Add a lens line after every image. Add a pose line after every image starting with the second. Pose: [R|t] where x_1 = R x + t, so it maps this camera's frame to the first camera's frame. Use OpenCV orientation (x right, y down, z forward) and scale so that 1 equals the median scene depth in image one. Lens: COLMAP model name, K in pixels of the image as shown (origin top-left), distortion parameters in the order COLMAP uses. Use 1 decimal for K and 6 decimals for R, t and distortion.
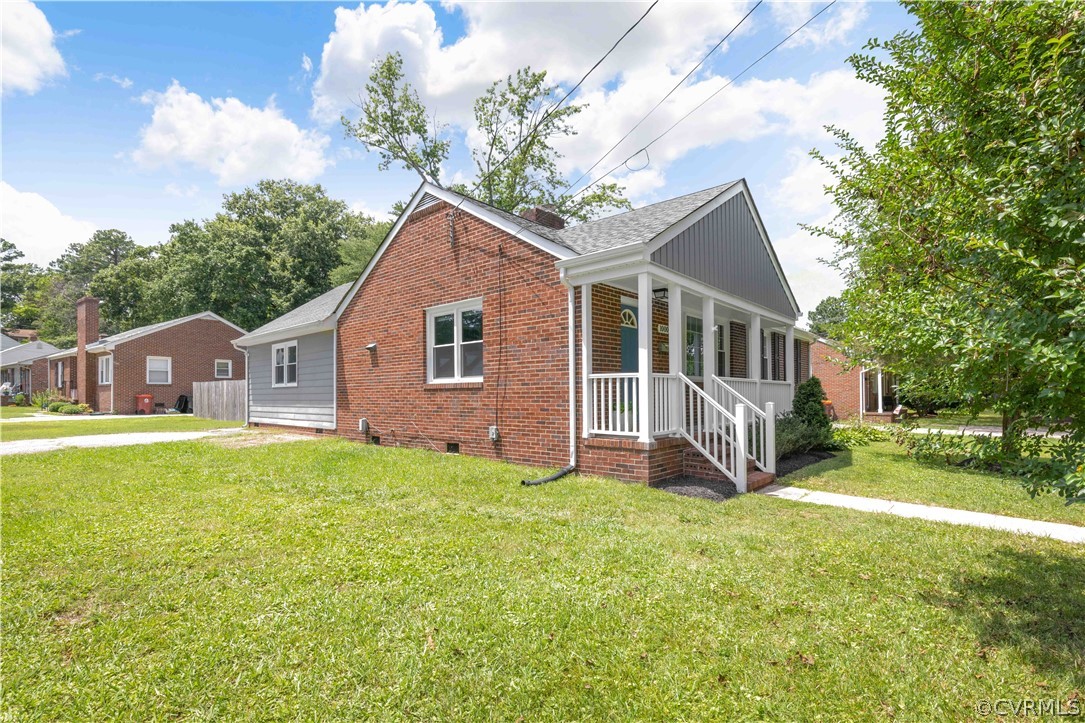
lens RADIAL K [[486.4, 0, 538.4], [0, 486.4, 374.1], [0, 0, 1]] dist [0.000631, -0.000335]
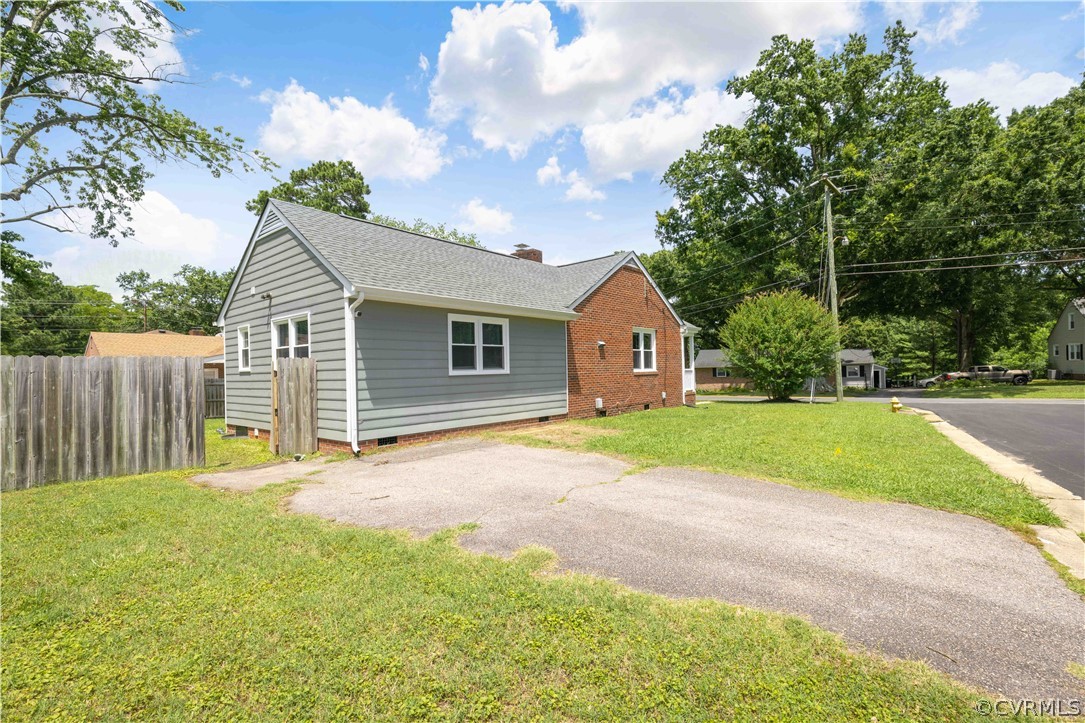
lens RADIAL K [[486.4, 0, 538.4], [0, 486.4, 374.1], [0, 0, 1]] dist [0.000631, -0.000335]
pose [[-0.027163, 0.024576, 0.999329, -1.666514], [0.004680, 0.999690, -0.024457, 0.058300], [-0.999620, 0.004012, -0.027270, 1.213797]]
